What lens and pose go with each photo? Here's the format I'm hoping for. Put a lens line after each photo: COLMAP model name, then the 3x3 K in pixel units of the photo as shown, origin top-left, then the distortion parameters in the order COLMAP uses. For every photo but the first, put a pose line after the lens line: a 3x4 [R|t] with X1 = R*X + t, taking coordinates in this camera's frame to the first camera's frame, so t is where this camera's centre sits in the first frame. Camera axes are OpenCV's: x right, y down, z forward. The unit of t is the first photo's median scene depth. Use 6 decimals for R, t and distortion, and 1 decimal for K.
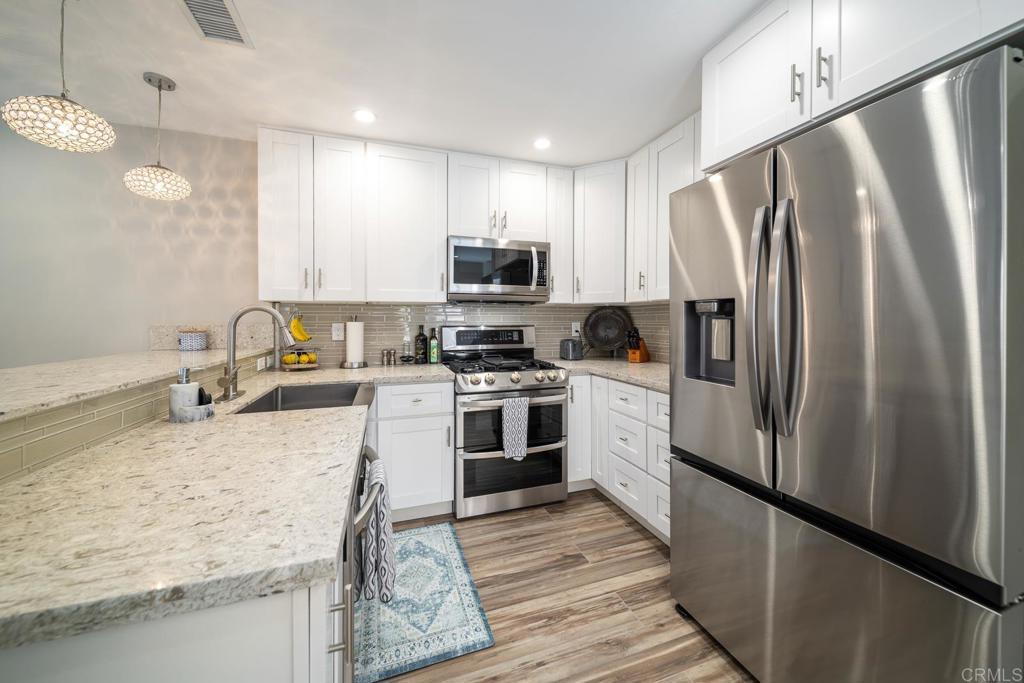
lens RADIAL K [[372.0, 0, 513.6], [0, 372.0, 316.5], [0, 0, 1]] dist [-0.001585, -0.000569]
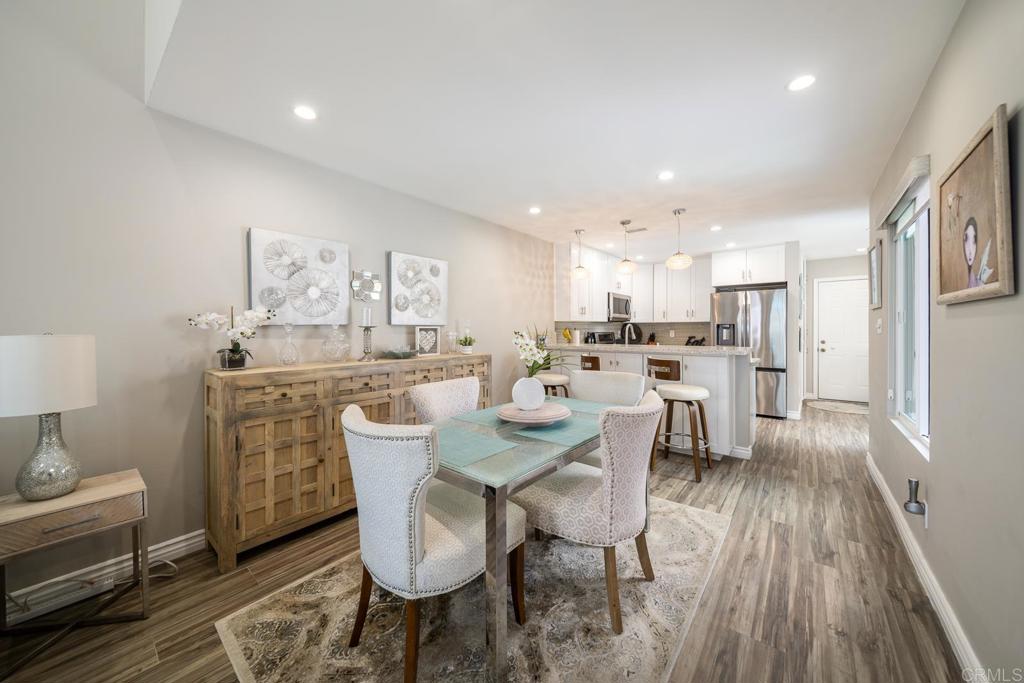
lens RADIAL K [[356.3, 0, 521.5], [0, 356.3, 333.1], [0, 0, 1]] dist [-0.000982, -0.000102]
pose [[0.844407, -0.007508, 0.535650, -1.928403], [-0.000421, 0.999892, 0.014679, 0.001166], [-0.535702, -0.012620, 0.844313, -0.591562]]
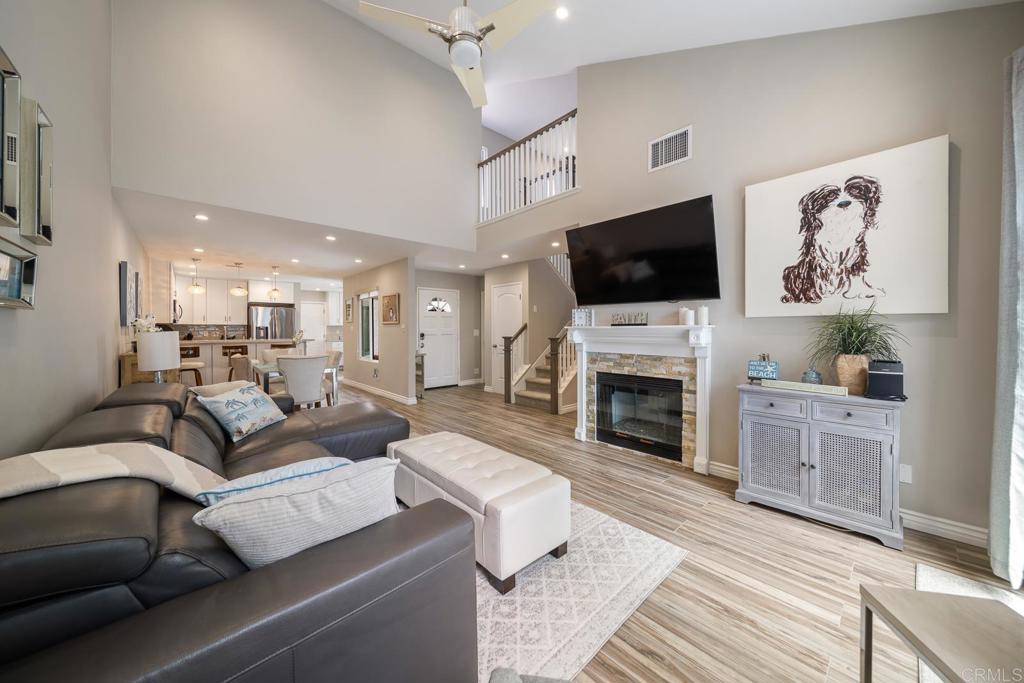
lens RADIAL K [[356.3, 0, 521.5], [0, 356.3, 333.1], [0, 0, 1]] dist [-0.000982, -0.000102]
pose [[-0.415978, -0.008312, 0.909337, -3.955451], [-0.004040, 0.999965, 0.007293, 0.004421], [-0.909366, -0.000640, -0.415997, -0.278393]]
